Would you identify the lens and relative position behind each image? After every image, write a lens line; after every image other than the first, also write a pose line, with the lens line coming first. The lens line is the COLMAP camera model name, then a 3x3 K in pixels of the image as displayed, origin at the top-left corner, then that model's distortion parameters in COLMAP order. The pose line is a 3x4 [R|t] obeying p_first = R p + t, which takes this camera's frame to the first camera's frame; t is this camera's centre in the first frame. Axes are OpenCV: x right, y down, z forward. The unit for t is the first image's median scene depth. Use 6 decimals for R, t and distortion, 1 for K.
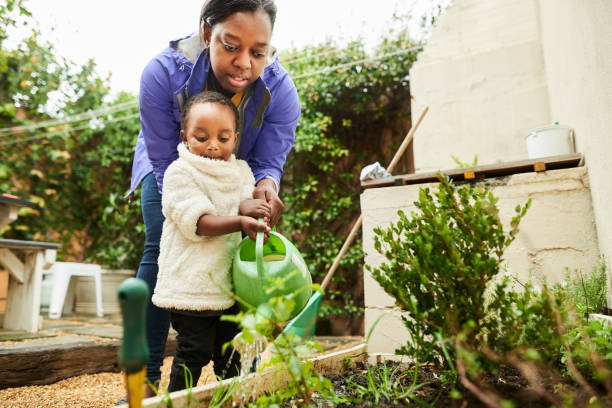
lens RADIAL K [[420.0, 0, 306.0], [0, 420.0, 204.0], [0, 0, 1]] dist [-0.063872, 0.055990]
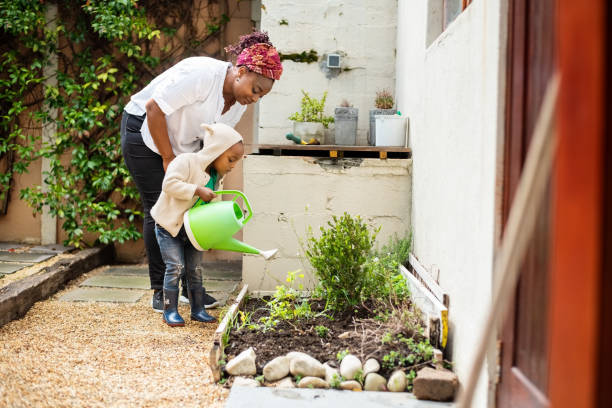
lens RADIAL K [[805.9, 0, 306.0], [0, 805.9, 229.9], [0, 0, 1]] dist [-0.059967, 0.062510]
pose [[0.894995, -0.020693, 0.445597, -0.722178], [-0.112262, 0.956324, 0.269891, -0.465946], [-0.431720, -0.291575, 0.853582, -1.038701]]
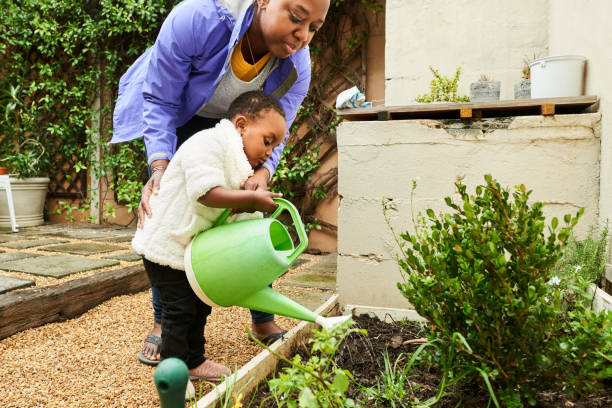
lens RADIAL K [[465.8, 0, 270.6], [0, 465.8, 202.0], [0, 0, 1]] dist [-0.023302, 0.010425]
pose [[0.996577, 0.003790, 0.082586, -0.089024], [-0.023887, 0.969541, 0.243762, -0.108485], [-0.079147, -0.244900, 0.966312, 0.044671]]
